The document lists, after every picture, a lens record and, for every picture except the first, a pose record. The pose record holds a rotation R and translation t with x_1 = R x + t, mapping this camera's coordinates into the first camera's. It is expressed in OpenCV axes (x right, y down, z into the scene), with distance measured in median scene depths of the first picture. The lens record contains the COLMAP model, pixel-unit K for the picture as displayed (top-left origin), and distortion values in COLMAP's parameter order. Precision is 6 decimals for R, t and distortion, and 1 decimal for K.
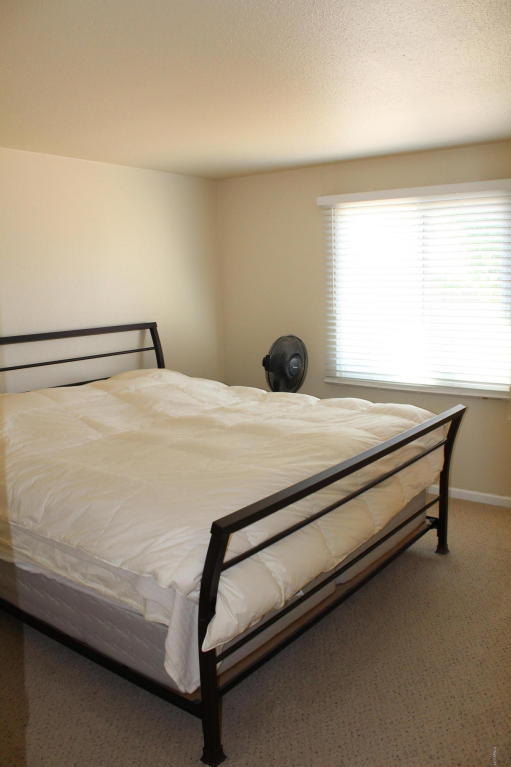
lens RADIAL K [[646.2, 0, 255.5], [0, 646.2, 383.5], [0, 0, 1]] dist [-0.007493, -0.002098]
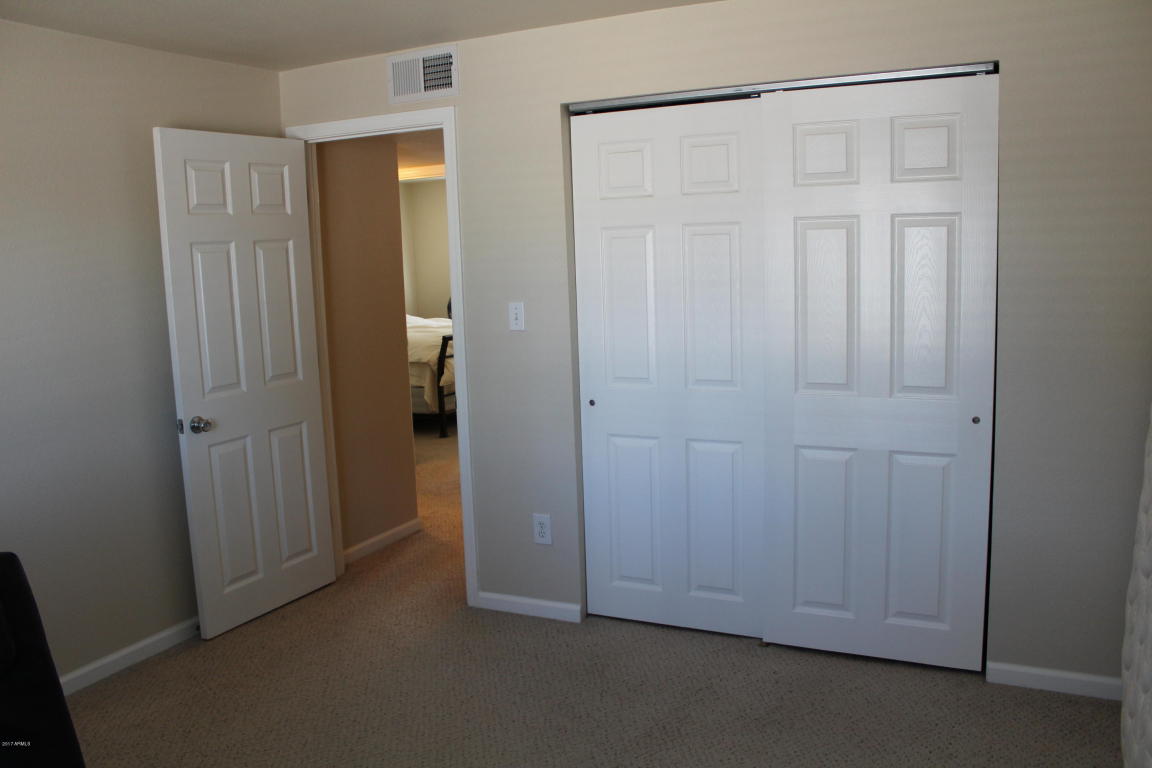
lens RADIAL K [[970.5, 0, 576.0], [0, 970.5, 384.0], [0, 0, 1]] dist [-0.007493, -0.002098]
pose [[0.984364, -0.044279, 0.170490, -0.214726], [0.049324, 0.998458, -0.025466, 0.533878], [-0.169100, 0.033477, 0.985030, -3.150778]]
